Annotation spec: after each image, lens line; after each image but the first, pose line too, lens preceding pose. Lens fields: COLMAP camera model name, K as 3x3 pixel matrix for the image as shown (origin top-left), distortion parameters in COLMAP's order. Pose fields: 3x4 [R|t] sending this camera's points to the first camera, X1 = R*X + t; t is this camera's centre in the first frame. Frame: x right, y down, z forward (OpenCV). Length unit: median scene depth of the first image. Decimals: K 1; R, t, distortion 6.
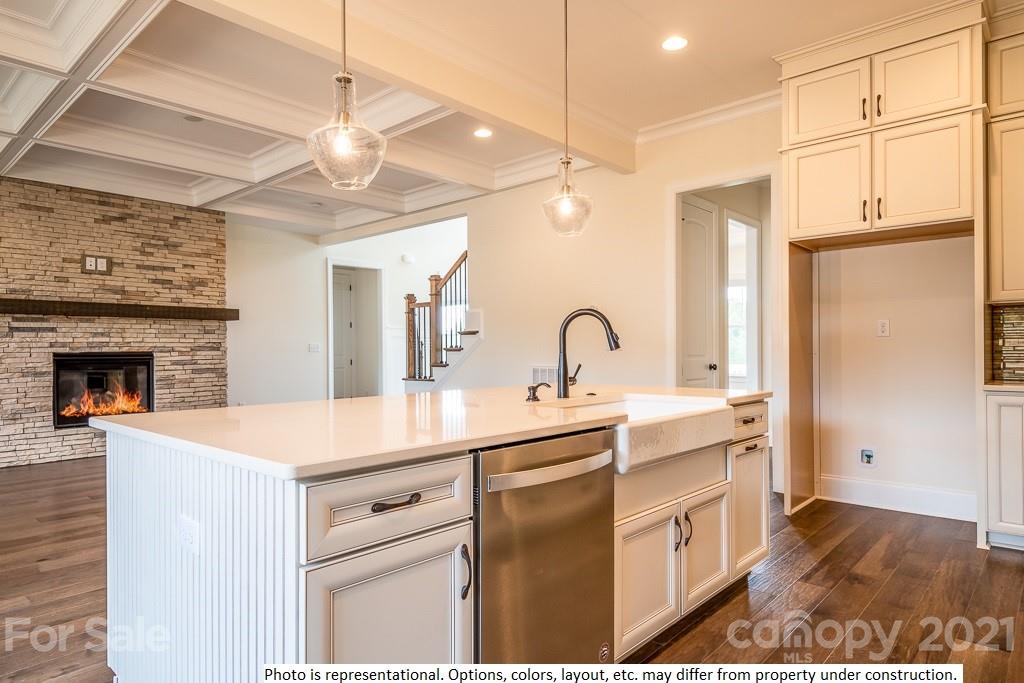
lens RADIAL K [[600.8, 0, 521.9], [0, 600.8, 349.8], [0, 0, 1]] dist [0.002248, -0.008268]
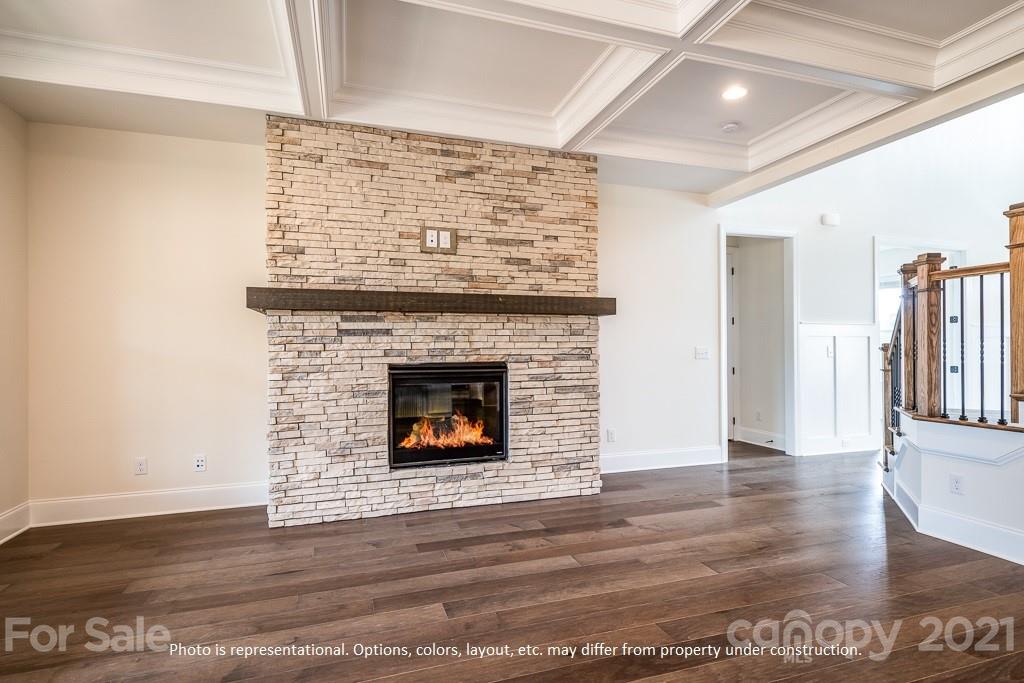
lens RADIAL K [[519.6, 0, 513.5], [0, 519.6, 344.5], [0, 0, 1]] dist [0.000075, 0.000009]
pose [[0.859766, -0.003058, -0.510678, -0.306156], [0.000111, 0.999983, -0.005802, -0.013938], [0.510687, 0.004932, 0.859752, 0.496480]]
